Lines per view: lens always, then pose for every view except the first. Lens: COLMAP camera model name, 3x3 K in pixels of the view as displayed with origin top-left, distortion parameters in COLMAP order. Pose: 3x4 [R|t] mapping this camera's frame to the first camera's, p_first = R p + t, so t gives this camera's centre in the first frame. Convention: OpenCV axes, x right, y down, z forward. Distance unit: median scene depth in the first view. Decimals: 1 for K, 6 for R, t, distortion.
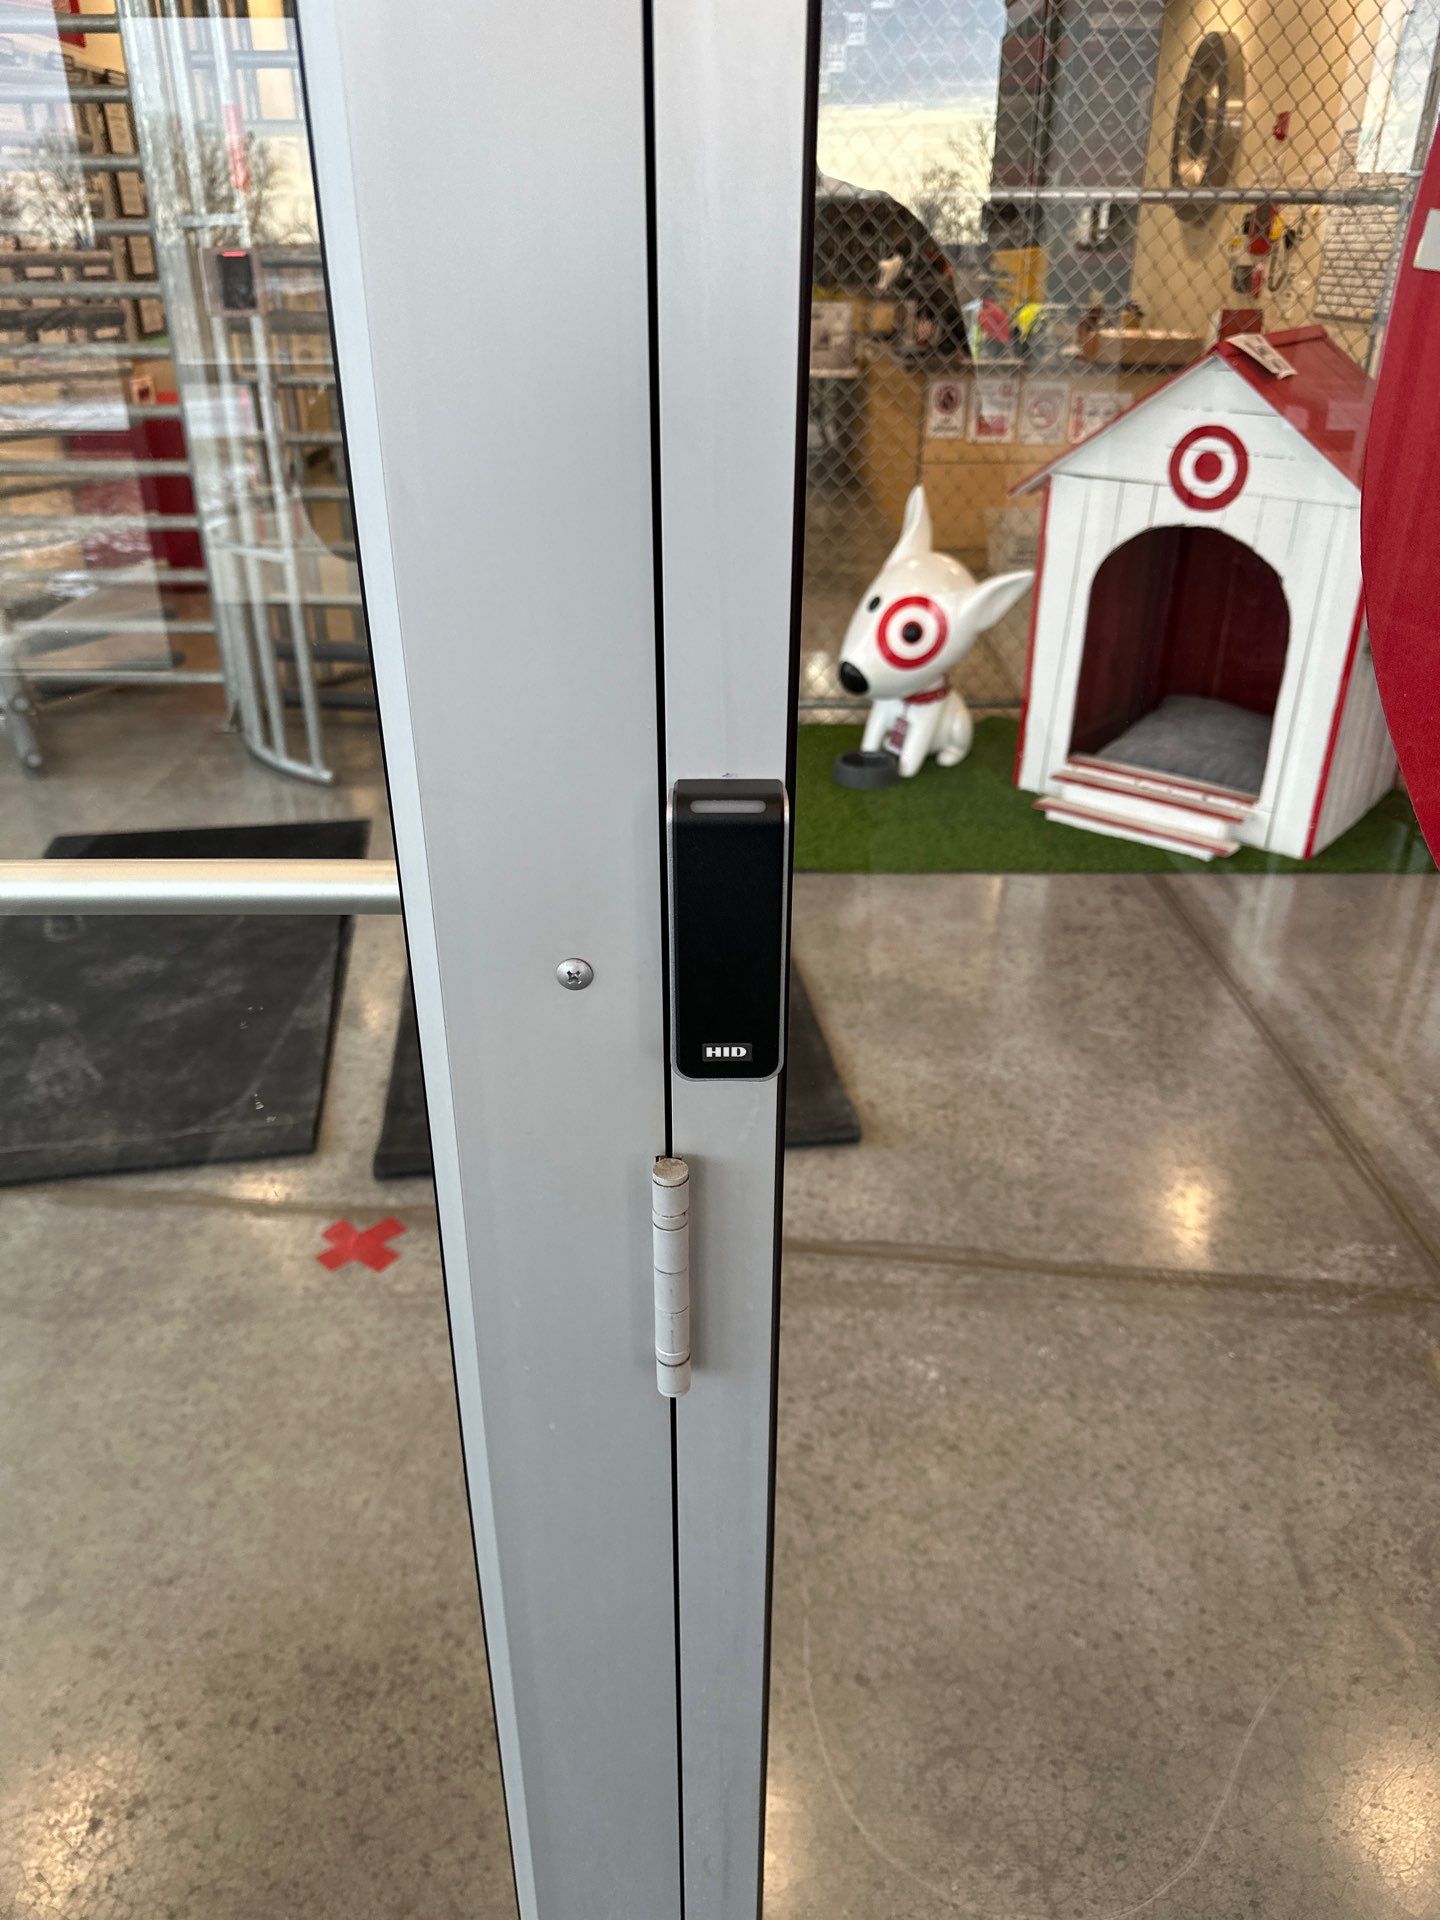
lens RADIAL K [[1358.3, 0, 720.0], [0, 1358.3, 960.0], [0, 0, 1]] dist [0.134340, -0.266630]
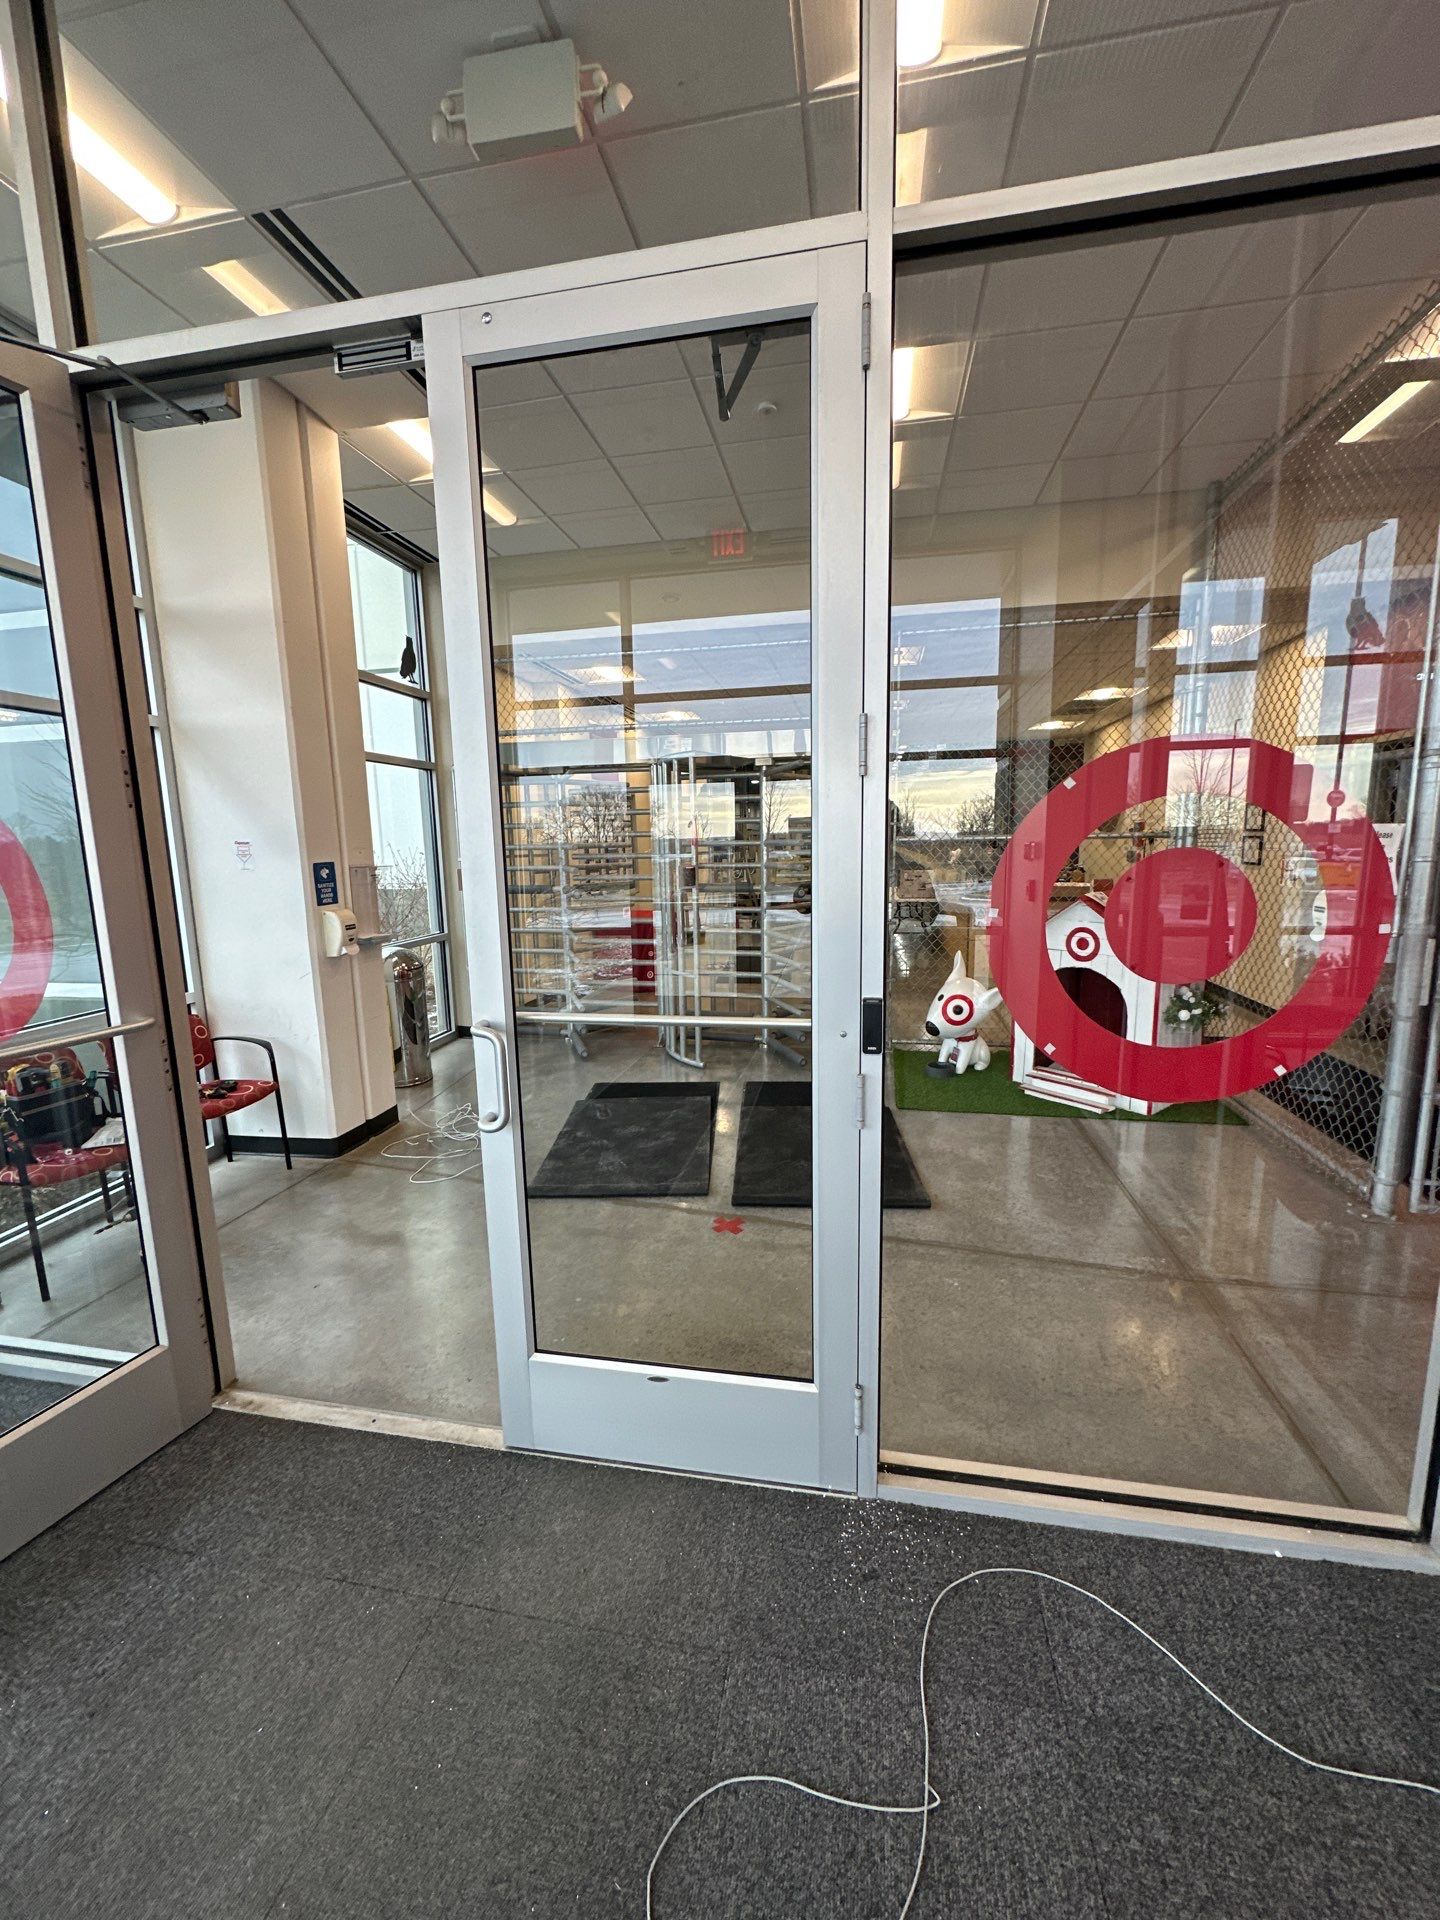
lens RADIAL K [[775.9, 0, 720.0], [0, 775.9, 960.0], [0, 0, 1]] dist [0.000888, -0.000067]
pose [[0.980957, 0.008930, -0.194022, 0.001353], [-0.069322, 0.949248, -0.306793, 0.137896], [0.181435, 0.314400, 0.931791, -0.393274]]
